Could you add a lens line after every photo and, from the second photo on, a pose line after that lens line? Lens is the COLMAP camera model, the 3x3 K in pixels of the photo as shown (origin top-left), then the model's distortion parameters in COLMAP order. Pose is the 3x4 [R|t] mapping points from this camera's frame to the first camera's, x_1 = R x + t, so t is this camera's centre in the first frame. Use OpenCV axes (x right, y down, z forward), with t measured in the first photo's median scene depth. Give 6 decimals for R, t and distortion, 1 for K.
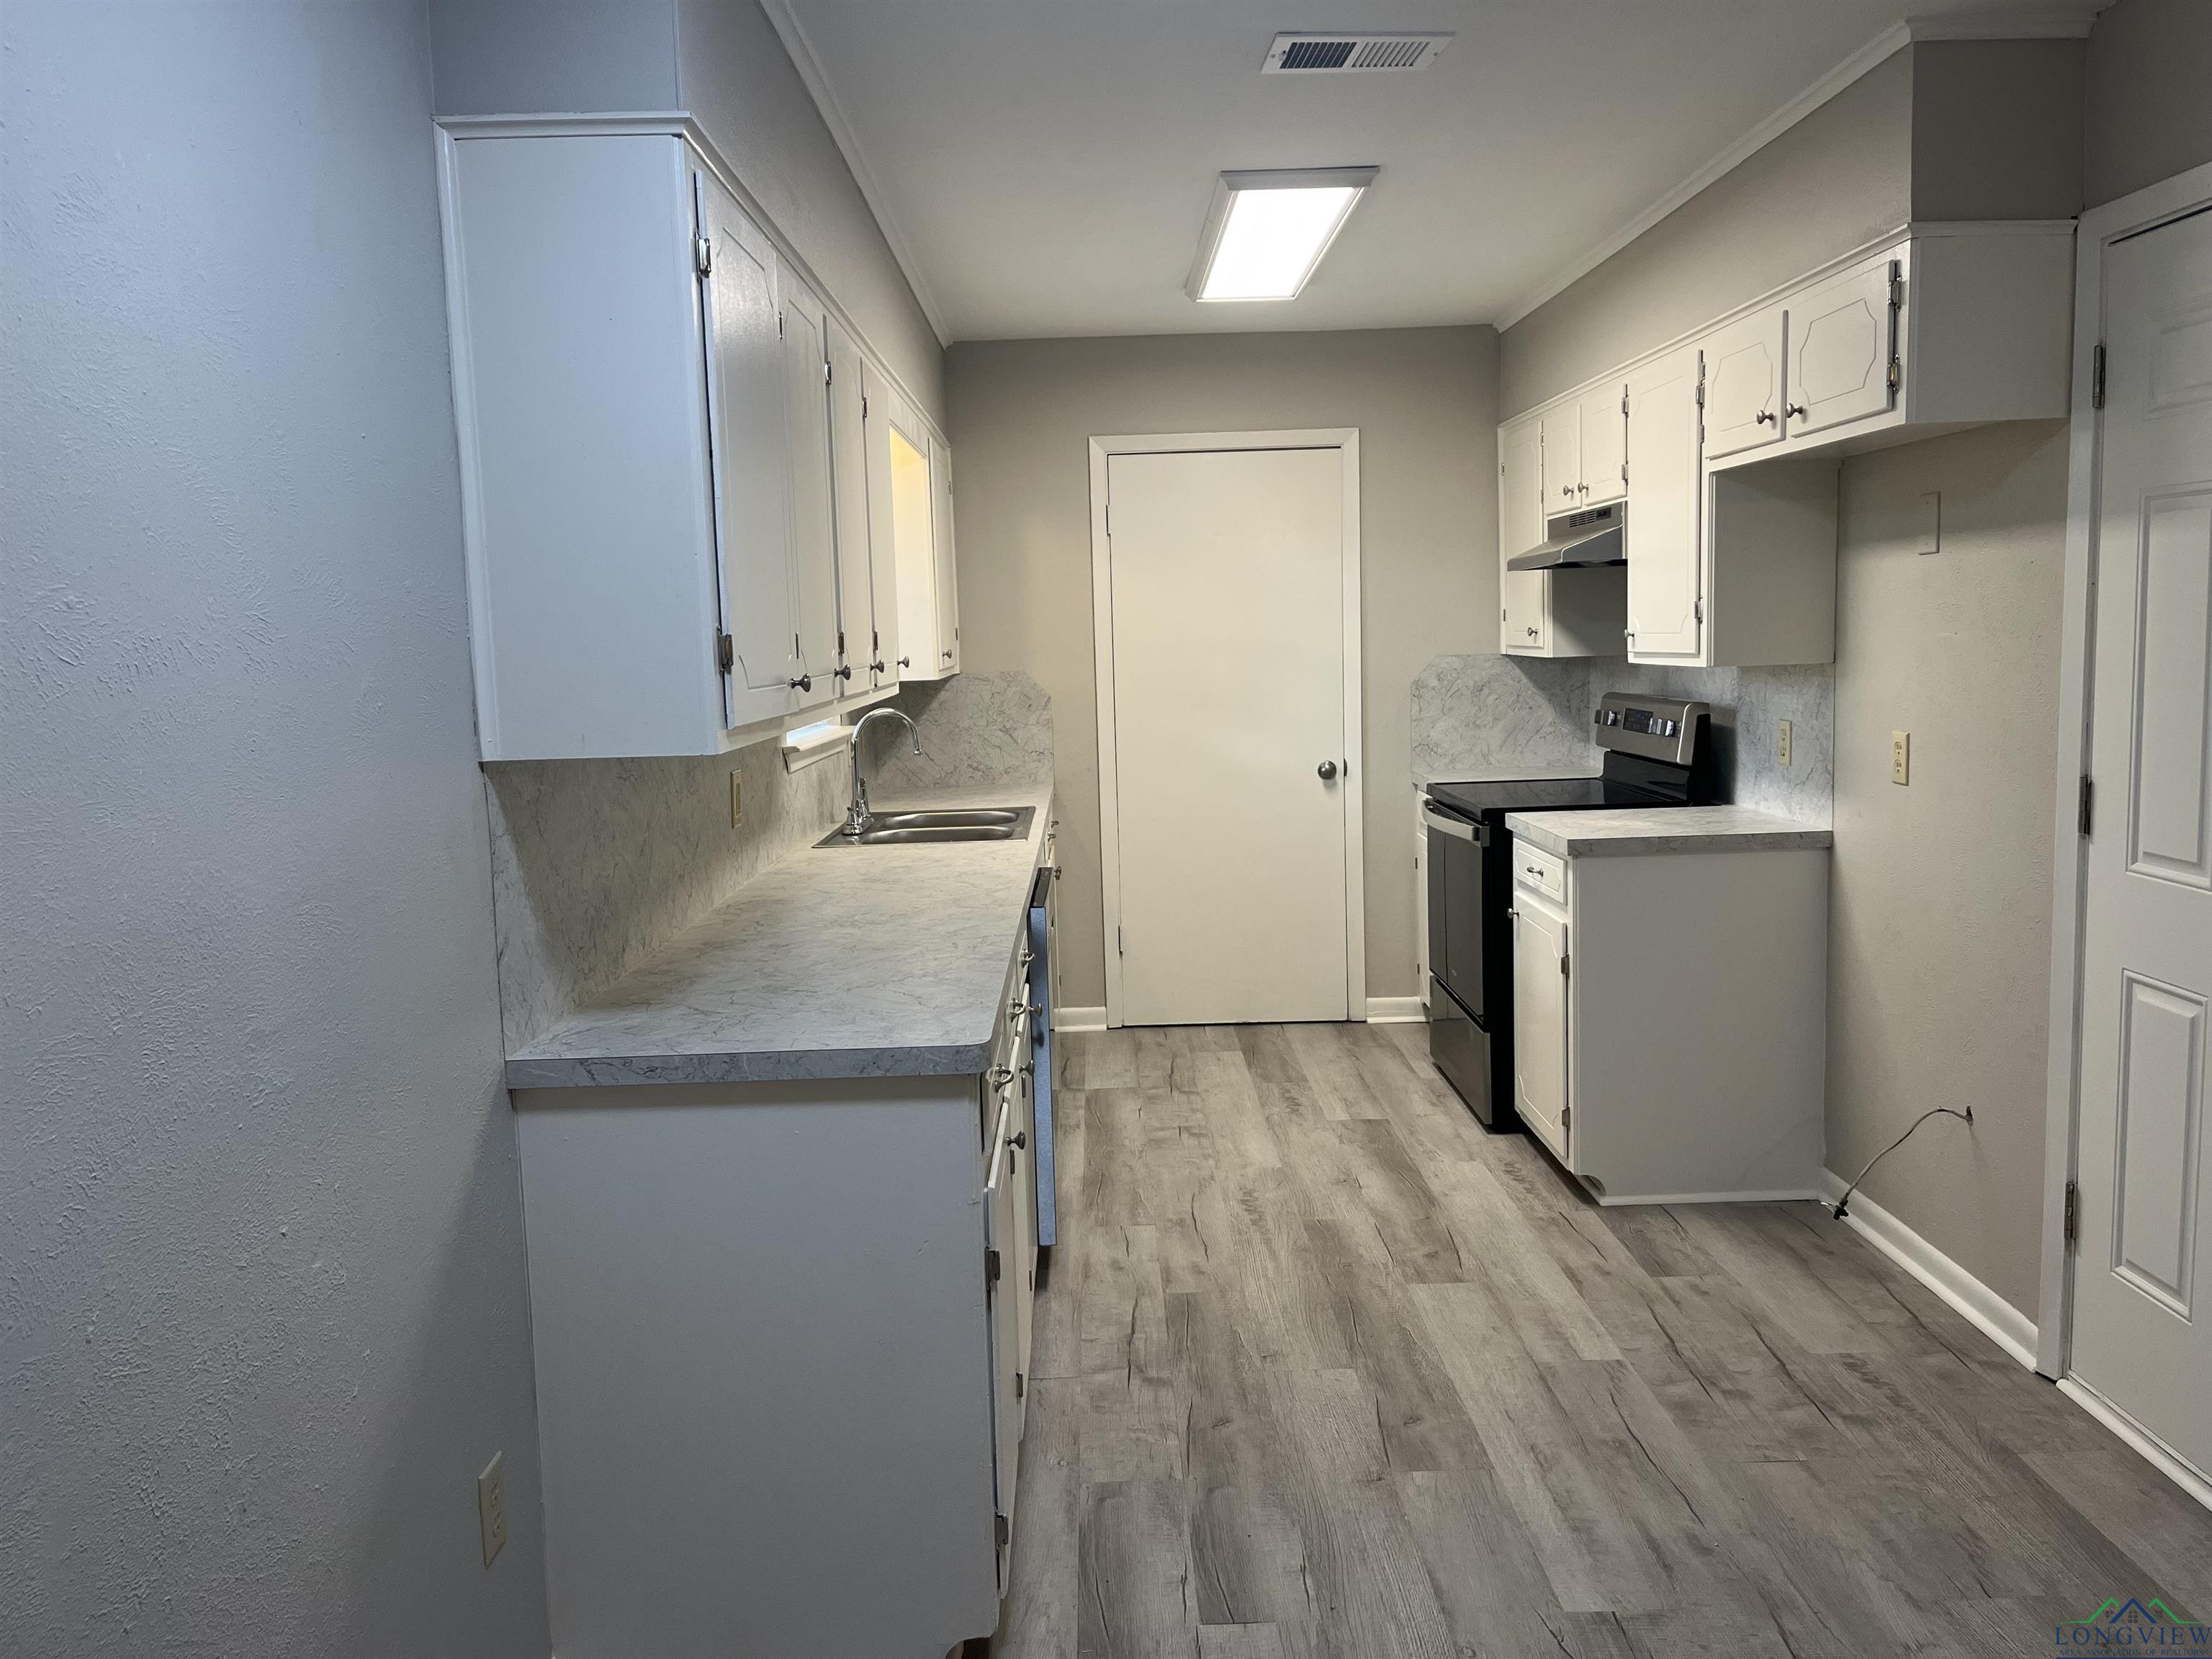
lens RADIAL K [[1660.1, 0, 1115.0], [0, 1660.1, 814.3], [0, 0, 1]] dist [0.081574, -0.104079]
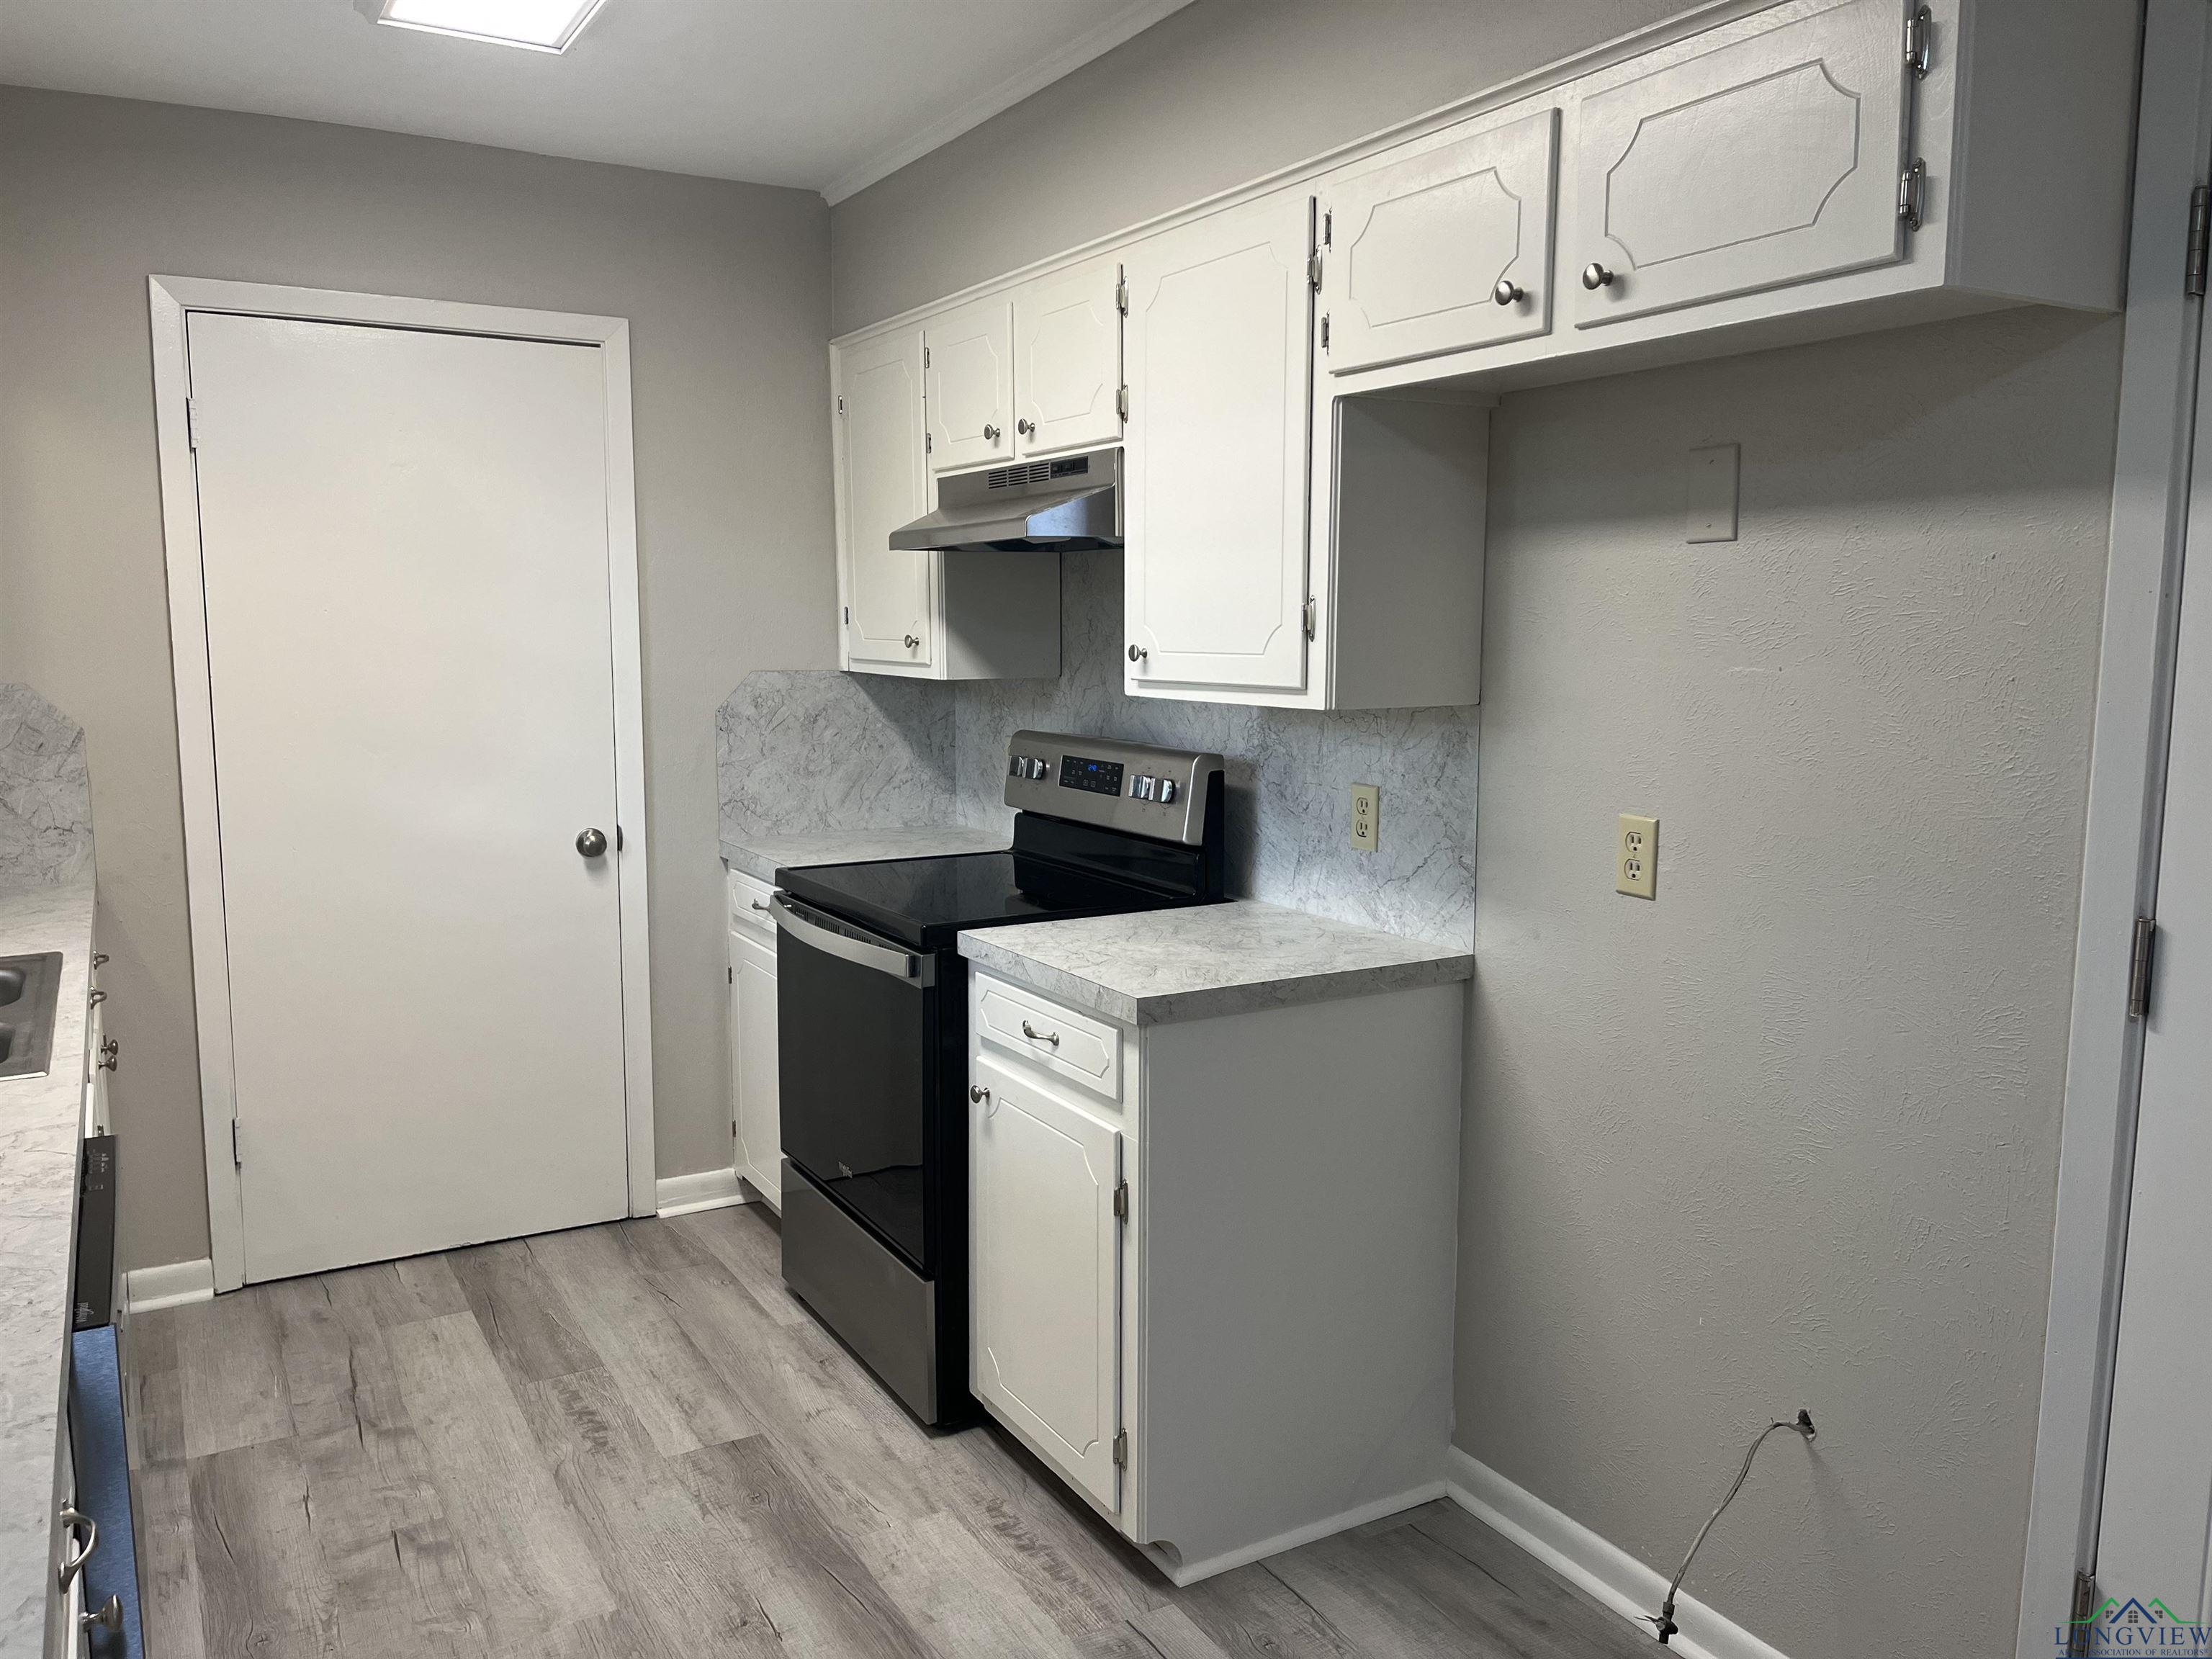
lens RADIAL K [[1660.1, 0, 1094.0], [0, 1660.1, 823.9], [0, 0, 1]] dist [0.081574, -0.104079]
pose [[0.872991, -0.029140, 0.486865, -0.027084], [0.026444, 0.999573, 0.012411, -0.052757], [-0.487019, 0.002040, 0.873389, 0.475165]]
